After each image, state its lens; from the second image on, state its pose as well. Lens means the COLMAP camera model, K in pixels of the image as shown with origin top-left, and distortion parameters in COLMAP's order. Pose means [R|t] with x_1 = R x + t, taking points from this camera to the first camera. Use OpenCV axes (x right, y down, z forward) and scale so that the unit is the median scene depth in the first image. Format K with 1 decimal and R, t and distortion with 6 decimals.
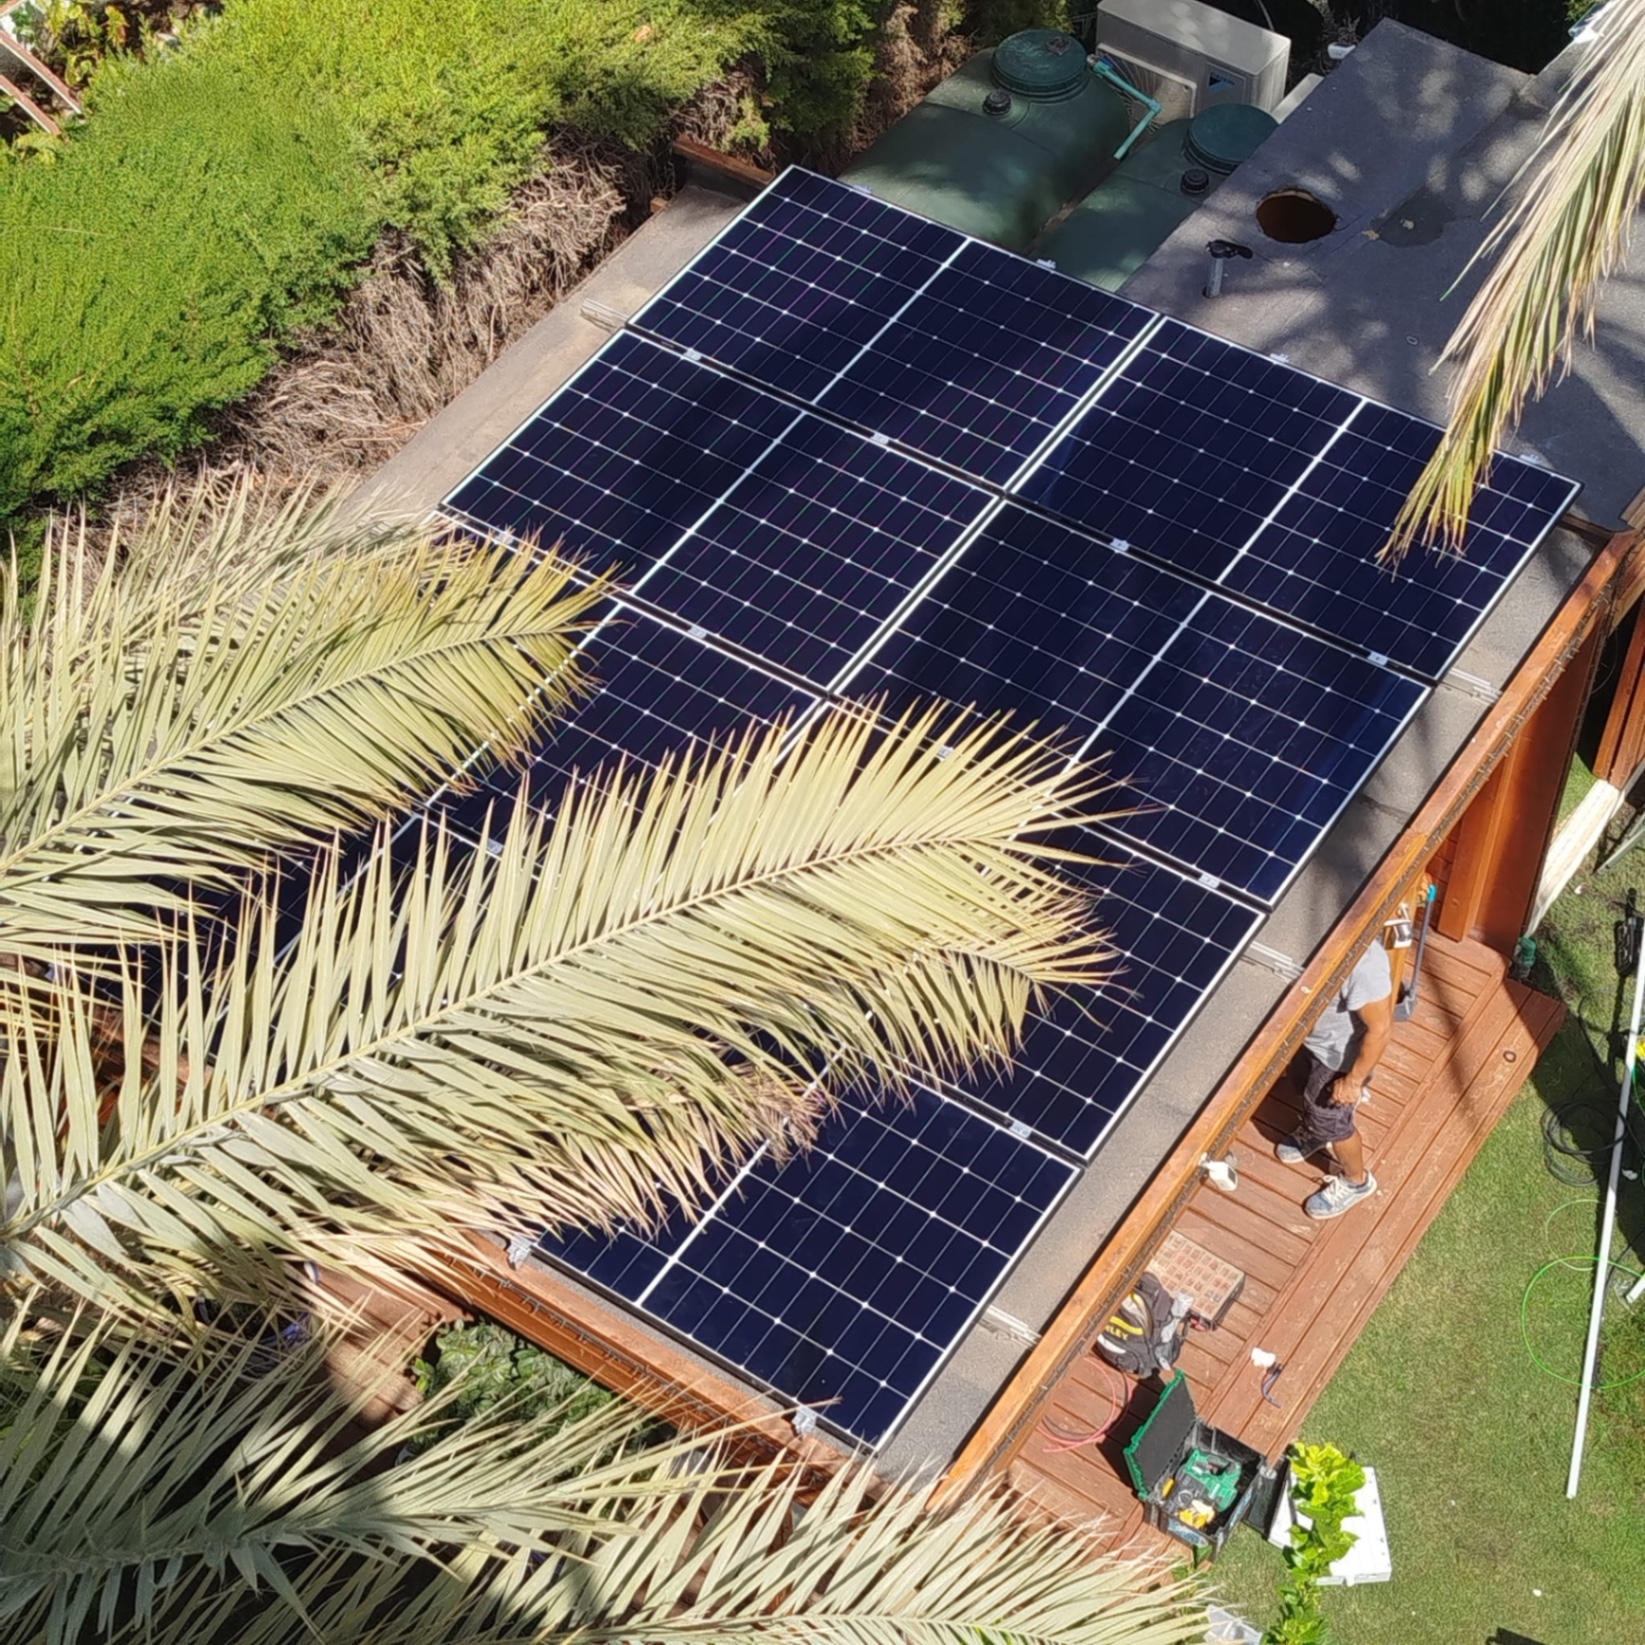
lens RADIAL K [[3007.4, 0, 822.5], [0, 3007.4, 822.5], [0, 0, 1]] dist [0.017568, 0.013456]
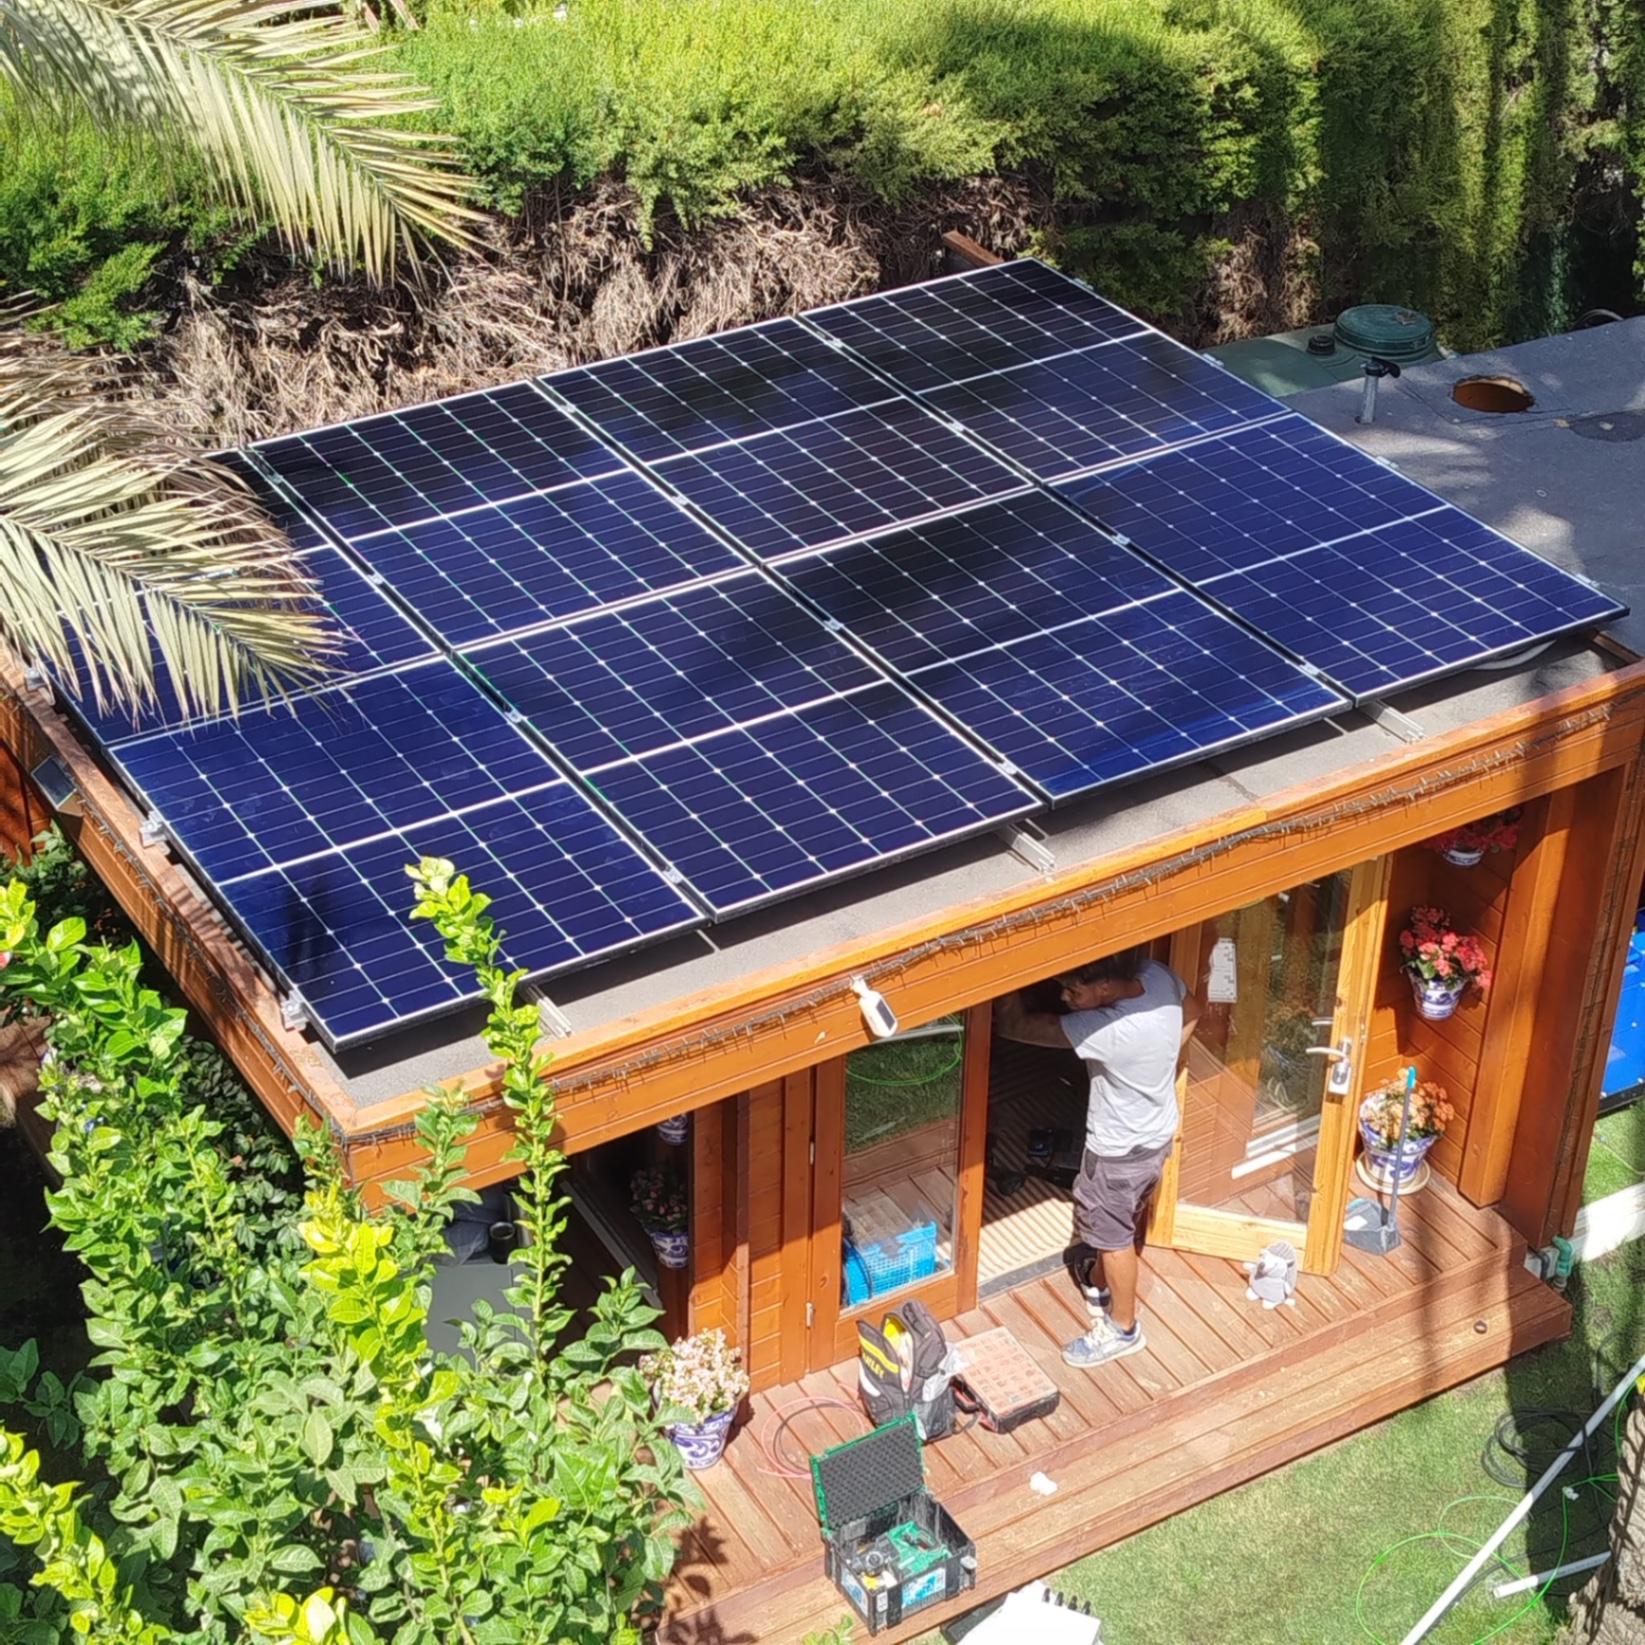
lens RADIAL K [[3007.4, 0, 822.5], [0, 3007.4, 822.5], [0, 0, 1]] dist [0.017568, 0.013456]
pose [[0.904075, 0.255575, -0.342534, 0.349998], [-0.348087, 0.905362, -0.243216, 0.246093], [0.247957, 0.339117, 0.907478, 0.129465]]
